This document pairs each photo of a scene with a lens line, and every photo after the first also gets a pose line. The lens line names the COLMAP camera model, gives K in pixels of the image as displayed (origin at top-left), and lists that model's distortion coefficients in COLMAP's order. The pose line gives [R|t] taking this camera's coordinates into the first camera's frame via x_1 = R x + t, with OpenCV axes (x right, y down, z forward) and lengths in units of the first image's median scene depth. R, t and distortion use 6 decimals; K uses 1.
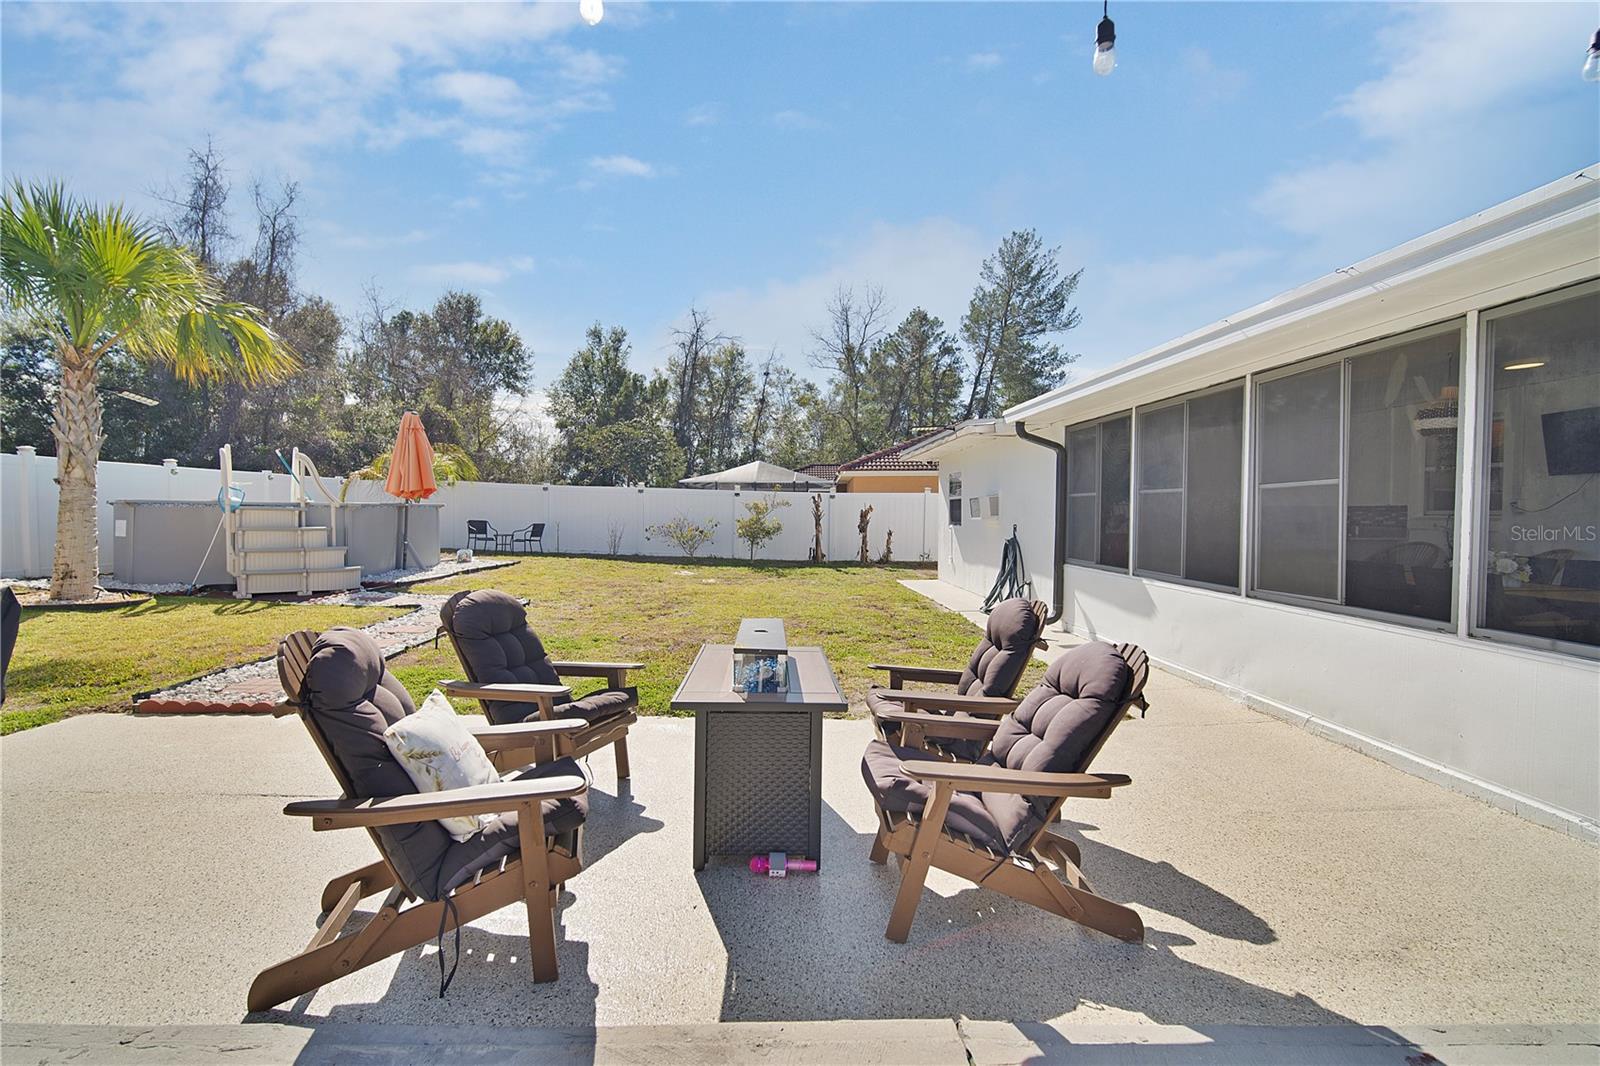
lens RADIAL K [[723.2, 0, 796.0], [0, 723.2, 528.7], [0, 0, 1]] dist [-0.002210, -0.000276]
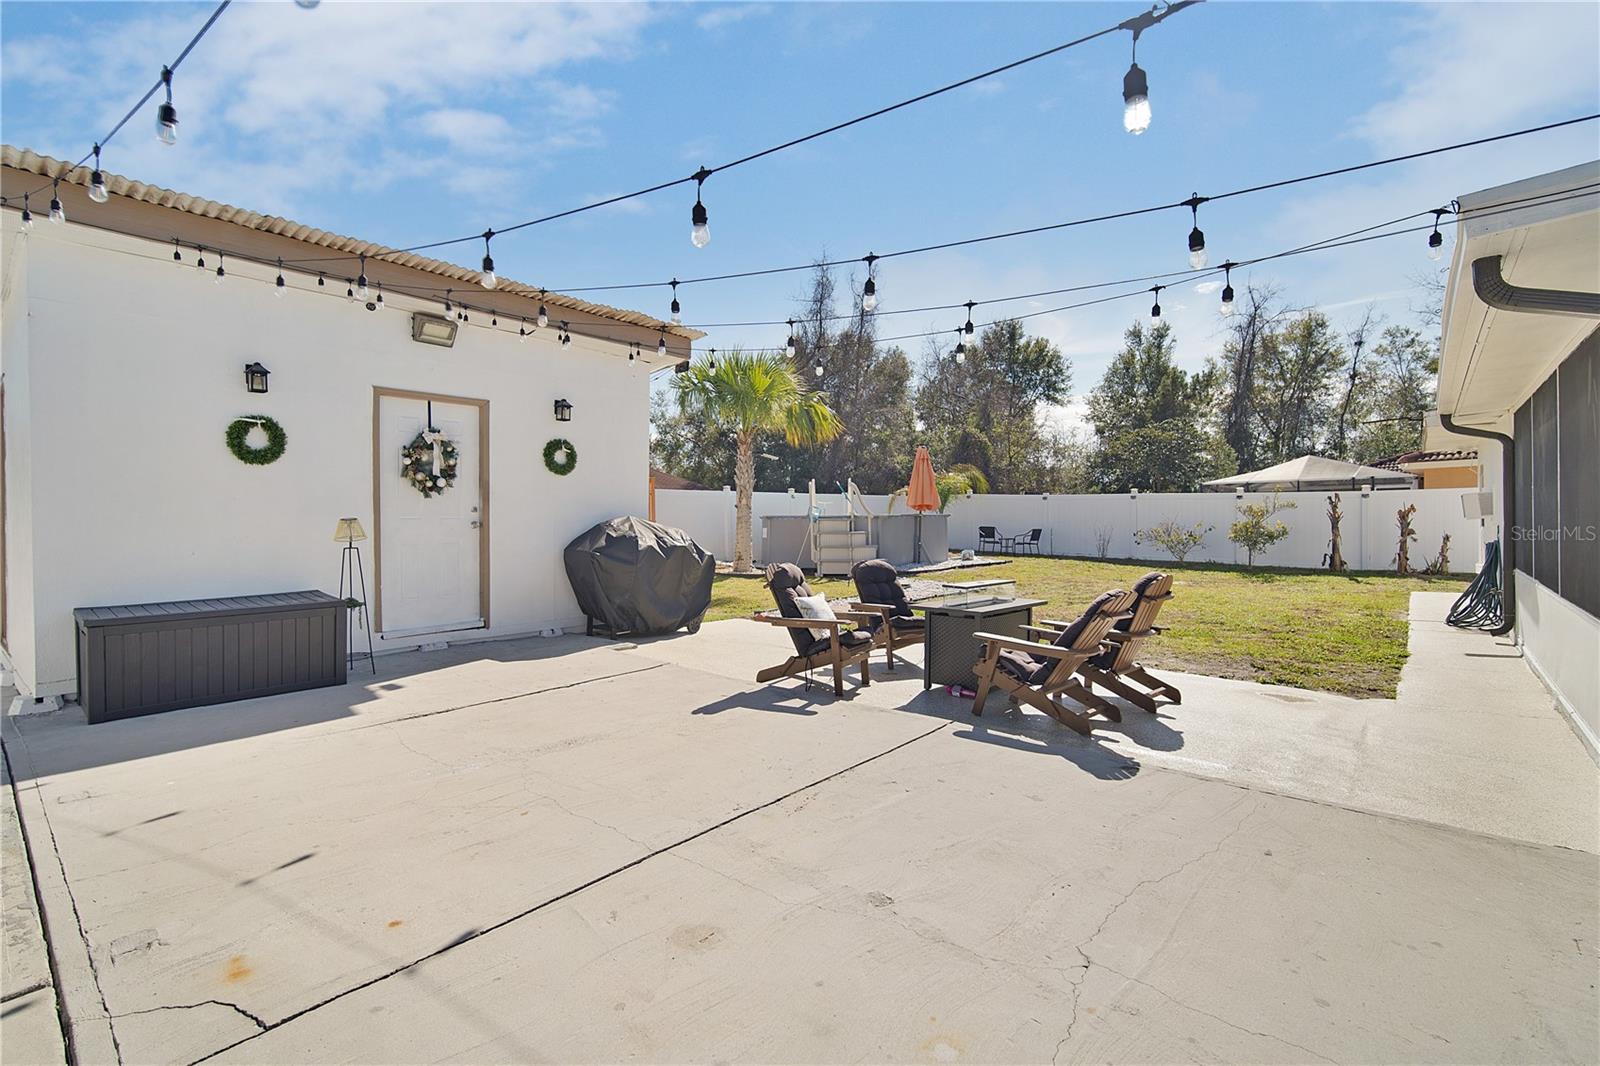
lens RADIAL K [[723.2, 0, 781.9], [0, 723.2, 517.5], [0, 0, 1]] dist [-0.002210, -0.000276]
pose [[0.730960, -0.016916, -0.682211, 0.127078], [0.000144, 0.999697, -0.024635, 0.002894], [0.682421, 0.017909, 0.730740, -0.105772]]
